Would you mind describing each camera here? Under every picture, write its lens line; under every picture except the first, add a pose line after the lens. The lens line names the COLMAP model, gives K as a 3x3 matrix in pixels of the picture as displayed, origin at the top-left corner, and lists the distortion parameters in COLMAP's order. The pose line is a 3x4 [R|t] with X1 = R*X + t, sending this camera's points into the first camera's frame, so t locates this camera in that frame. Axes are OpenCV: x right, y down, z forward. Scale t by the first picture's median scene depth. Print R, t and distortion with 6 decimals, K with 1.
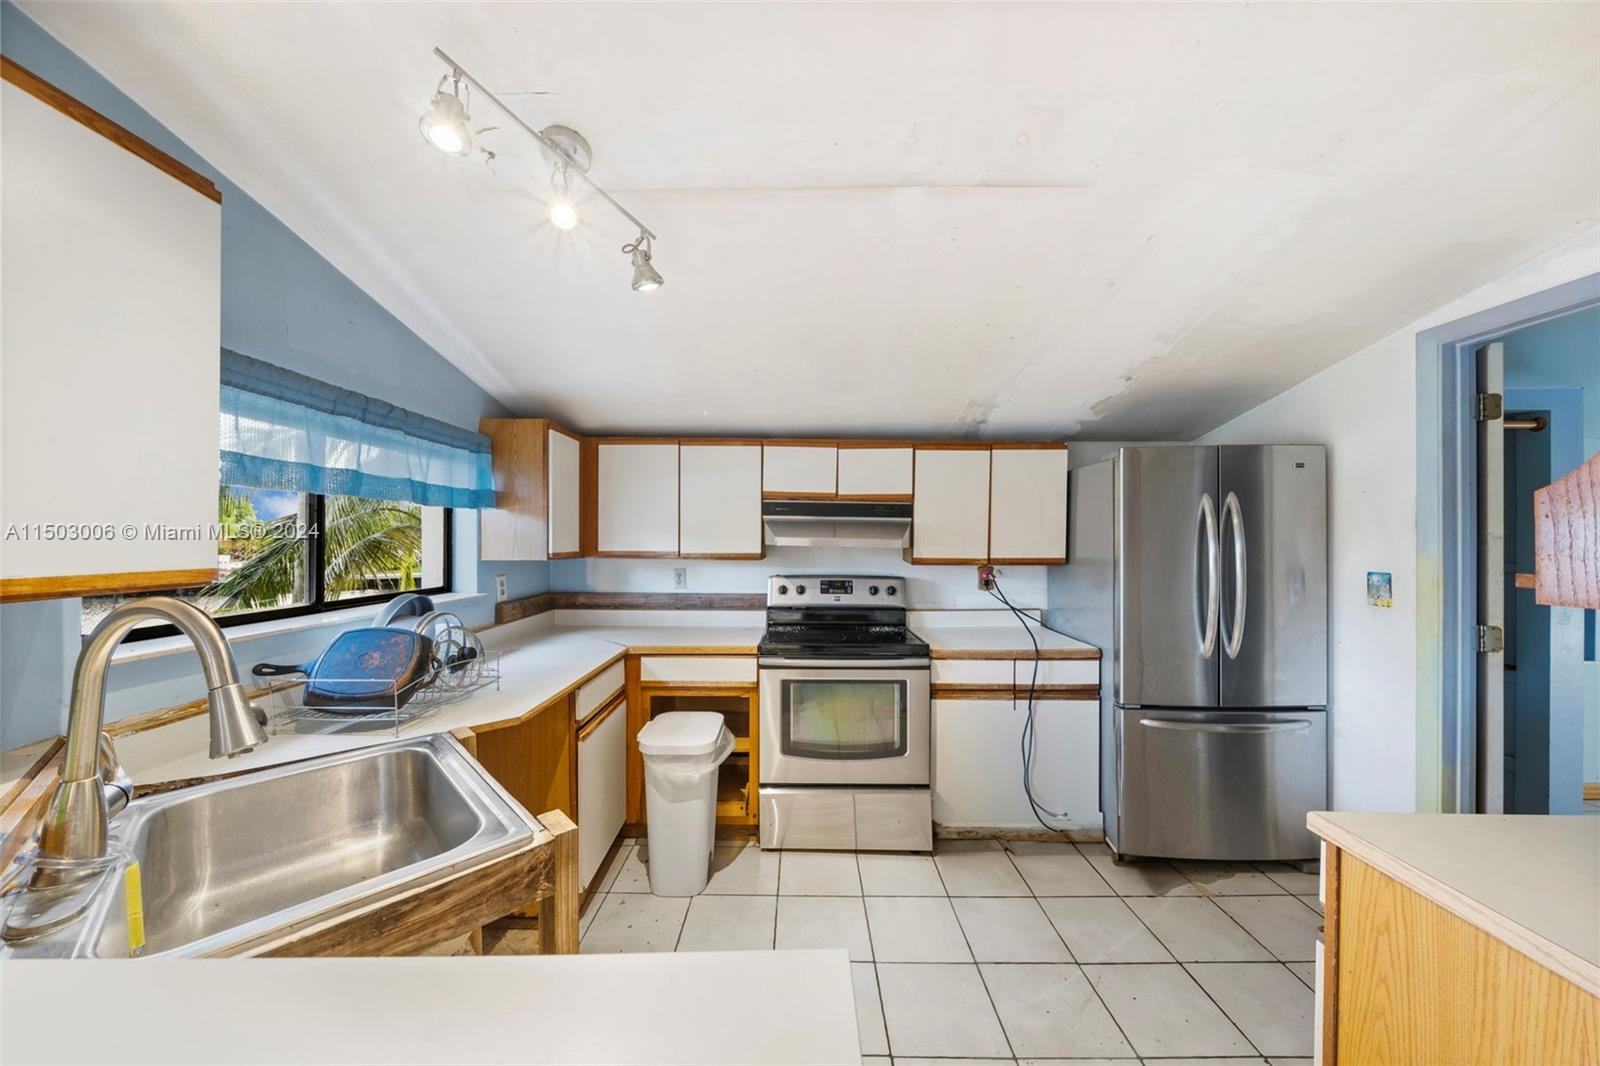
lens RADIAL K [[571.7, 0, 793.5], [0, 571.7, 537.4], [0, 0, 1]] dist [-0.000406, -0.000052]
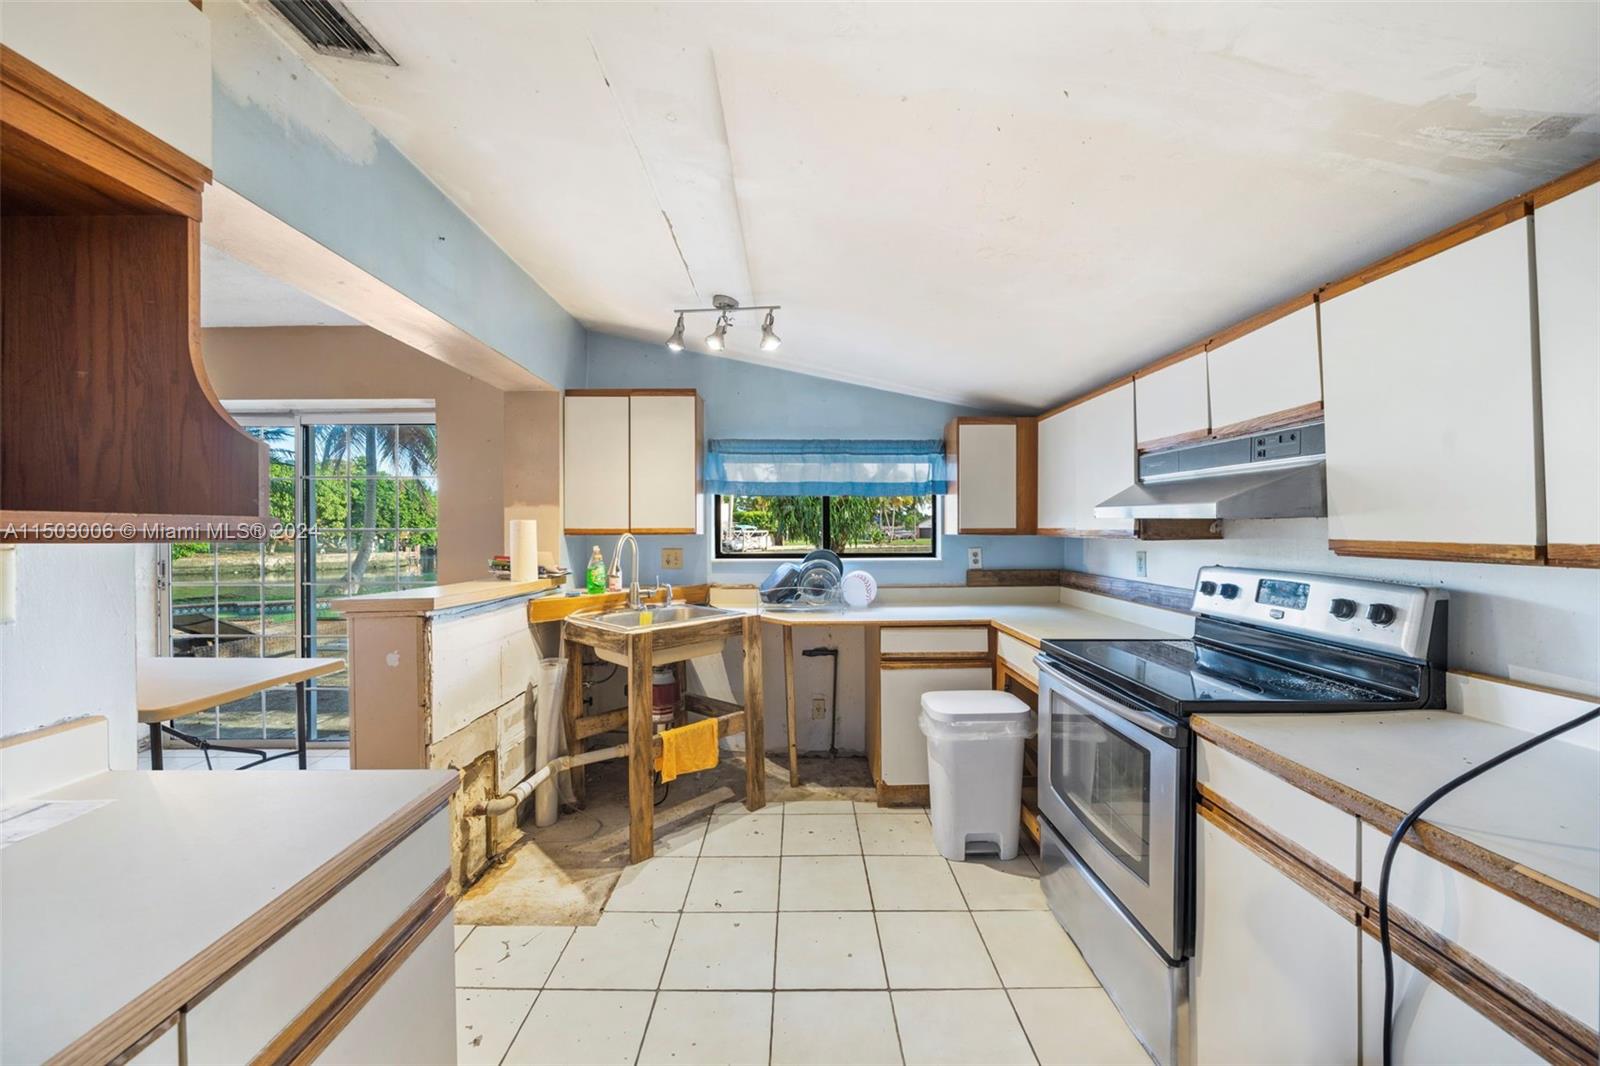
lens RADIAL K [[571.7, 0, 793.5], [0, 571.7, 537.4], [0, 0, 1]] dist [-0.000406, -0.000052]
pose [[-0.000493, 0.010971, -0.999940, 0.667934], [0.002570, 0.999937, 0.010970, 0.028130], [0.999997, -0.002565, -0.000521, 0.572052]]
